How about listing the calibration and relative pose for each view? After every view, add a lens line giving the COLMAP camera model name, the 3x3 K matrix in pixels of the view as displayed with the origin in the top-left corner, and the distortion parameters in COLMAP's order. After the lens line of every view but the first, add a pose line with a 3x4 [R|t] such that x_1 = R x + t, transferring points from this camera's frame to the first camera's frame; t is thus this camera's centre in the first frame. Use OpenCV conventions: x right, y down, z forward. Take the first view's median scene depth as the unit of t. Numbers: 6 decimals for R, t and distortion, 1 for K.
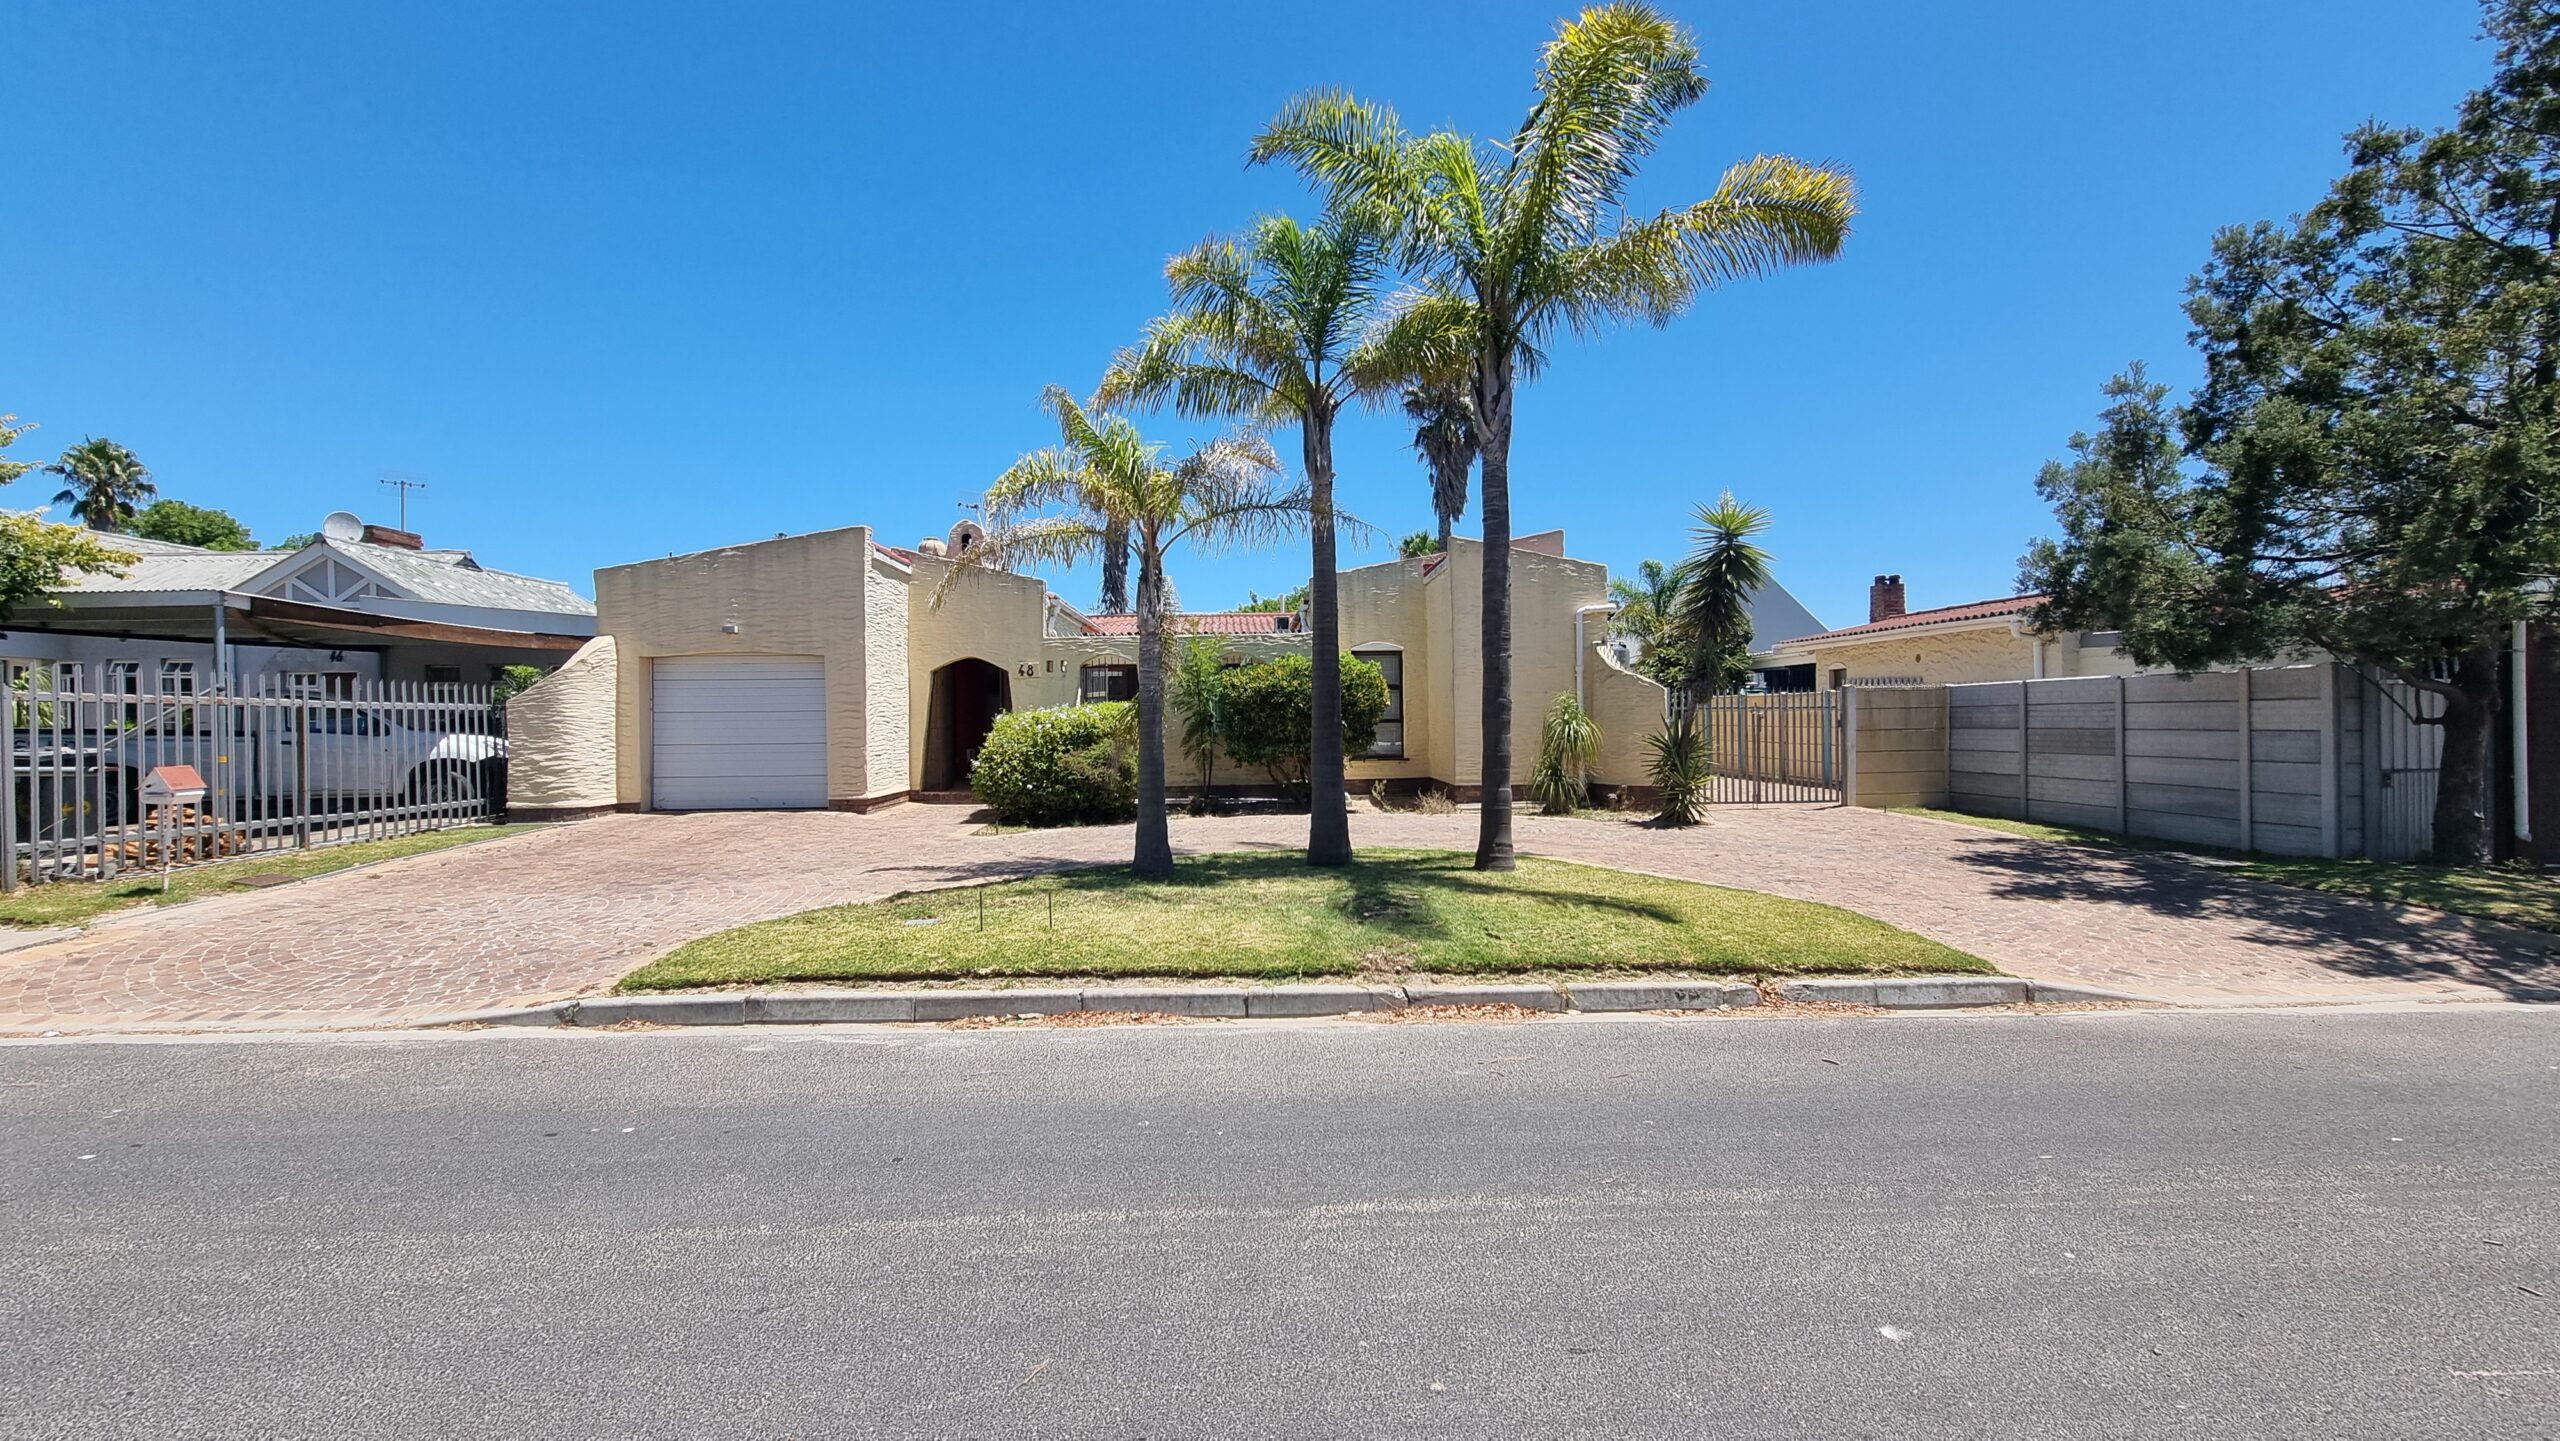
lens RADIAL K [[1050.3, 0, 1288.9], [0, 1050.3, 719.1], [0, 0, 1]] dist [0.001054, 0.000049]
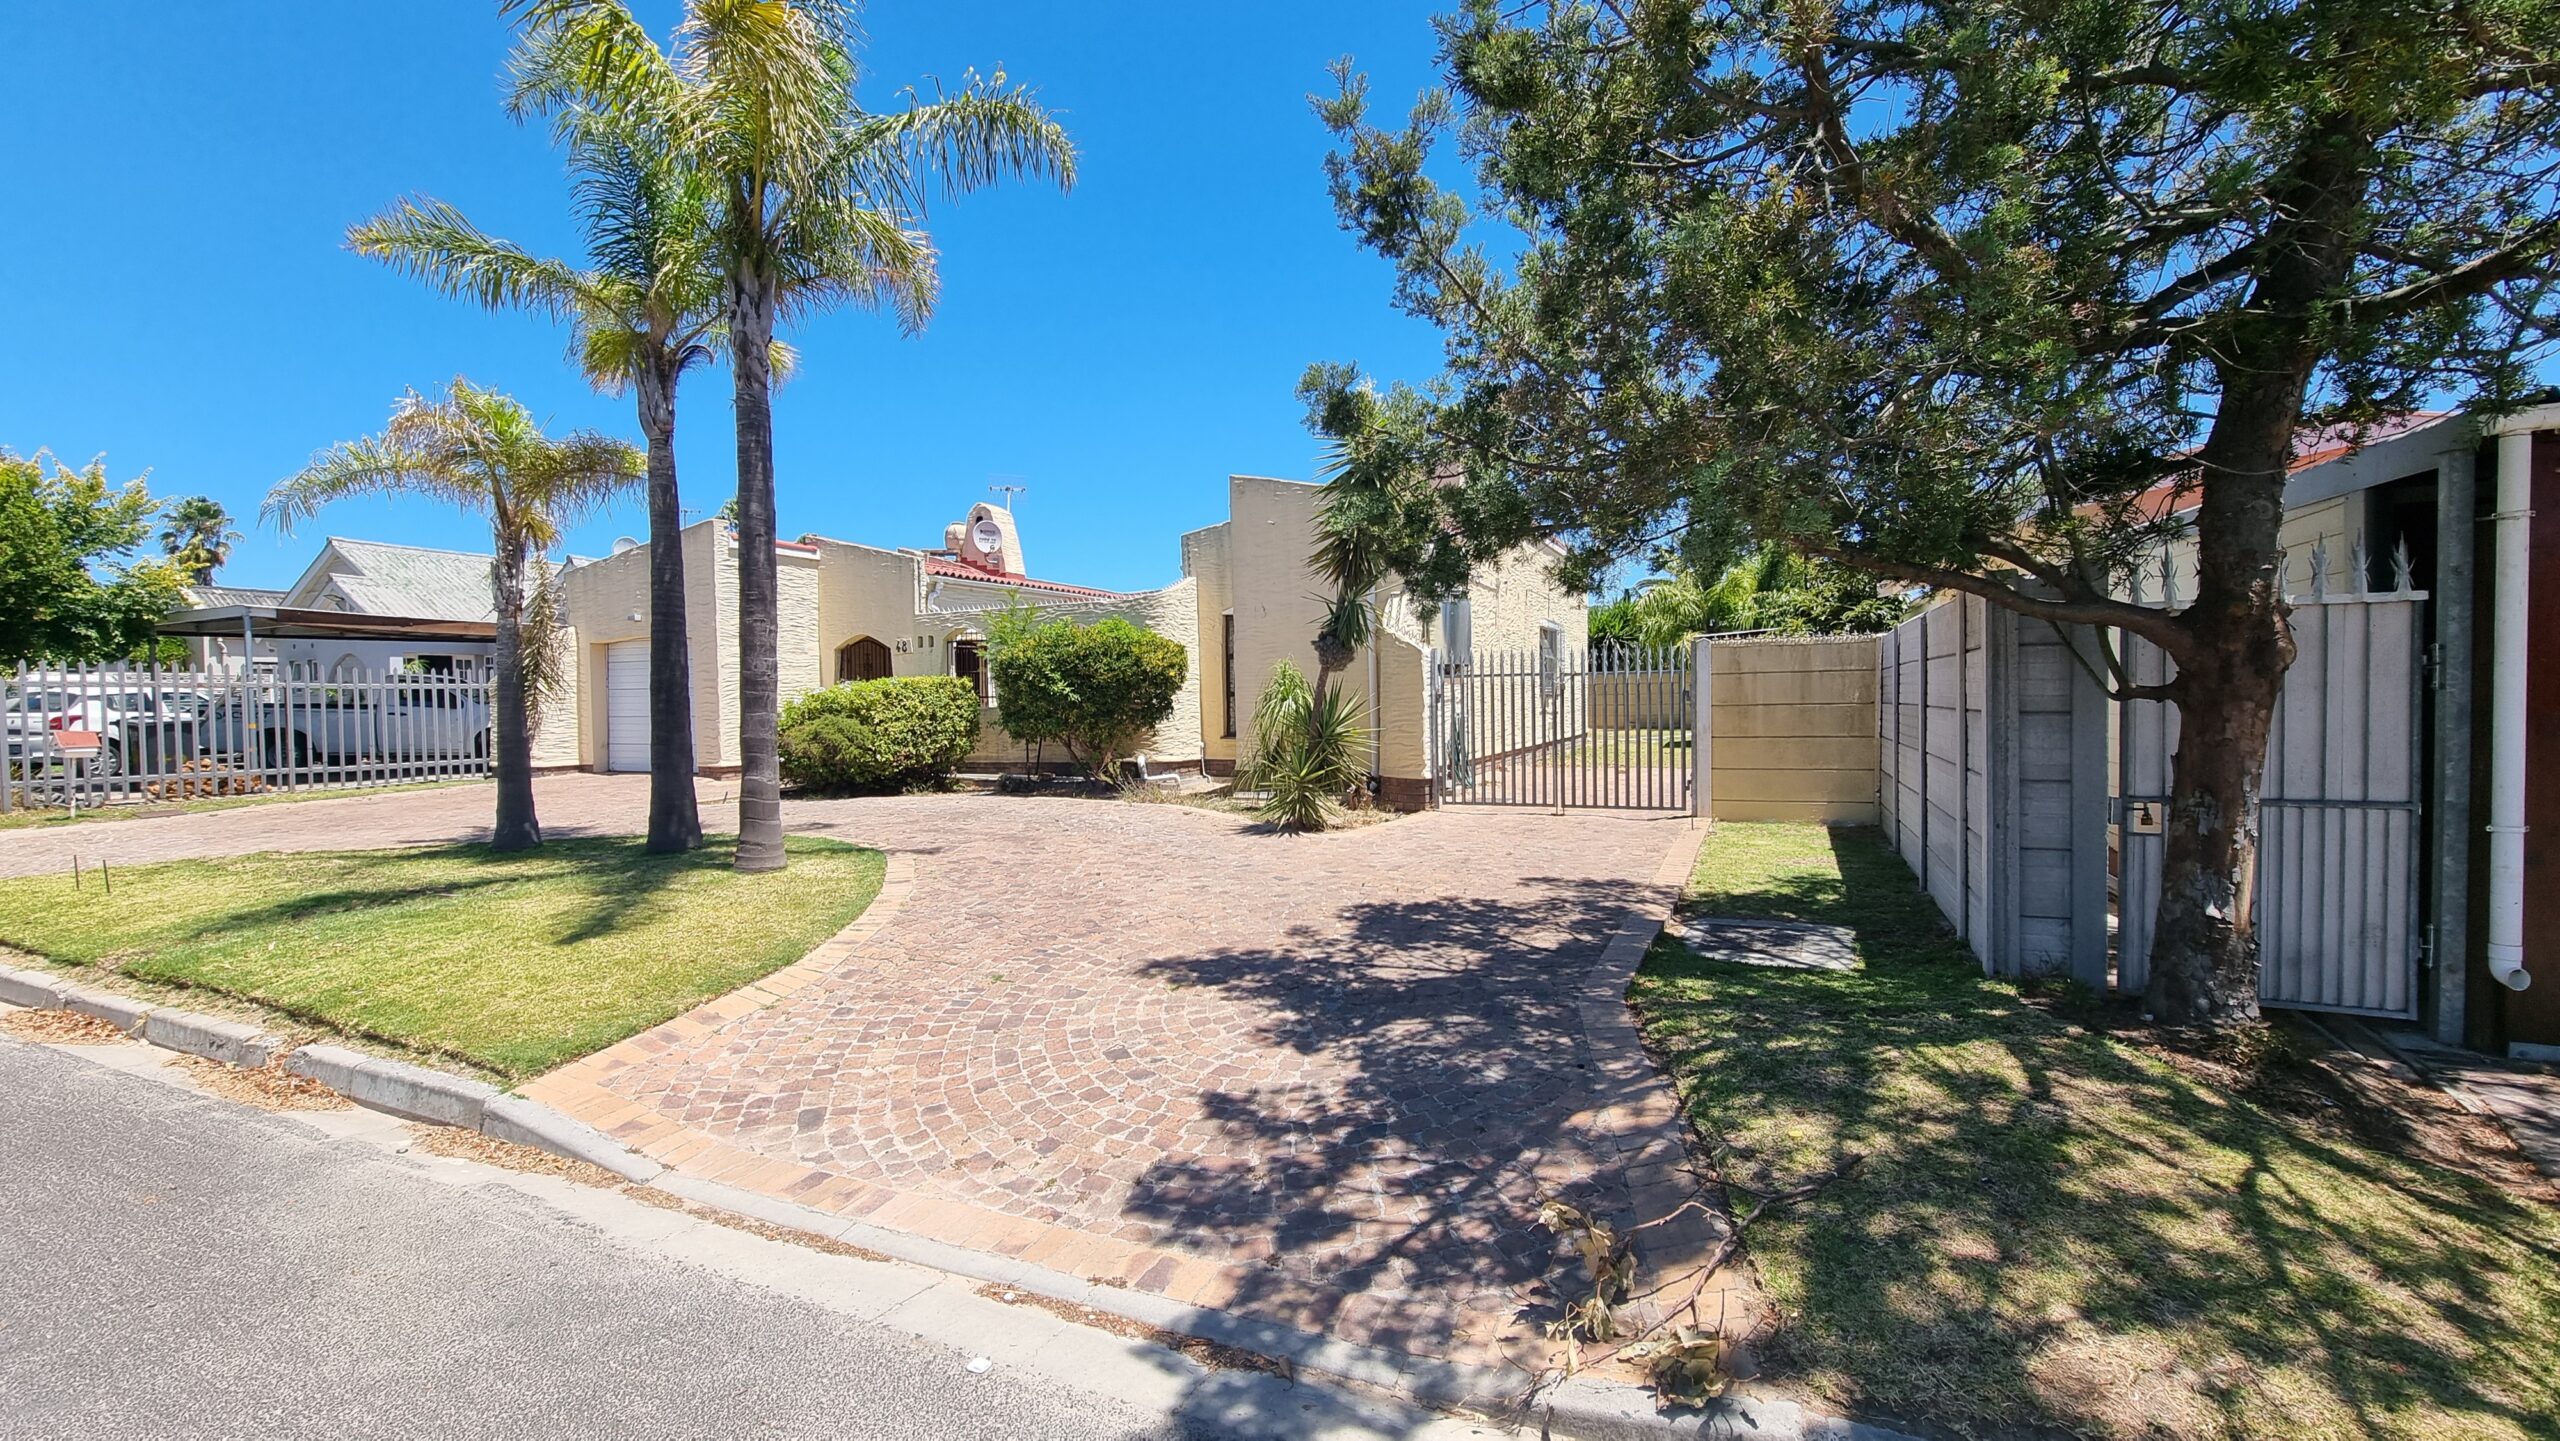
lens RADIAL K [[1050.3, 0, 1288.9], [0, 1050.3, 719.1], [0, 0, 1]] dist [0.001054, 0.000049]
pose [[0.891549, 0.007235, -0.452867, 0.882896], [0.005218, 0.999642, 0.026243, -0.000069], [0.452895, -0.025760, 0.891192, 0.400747]]
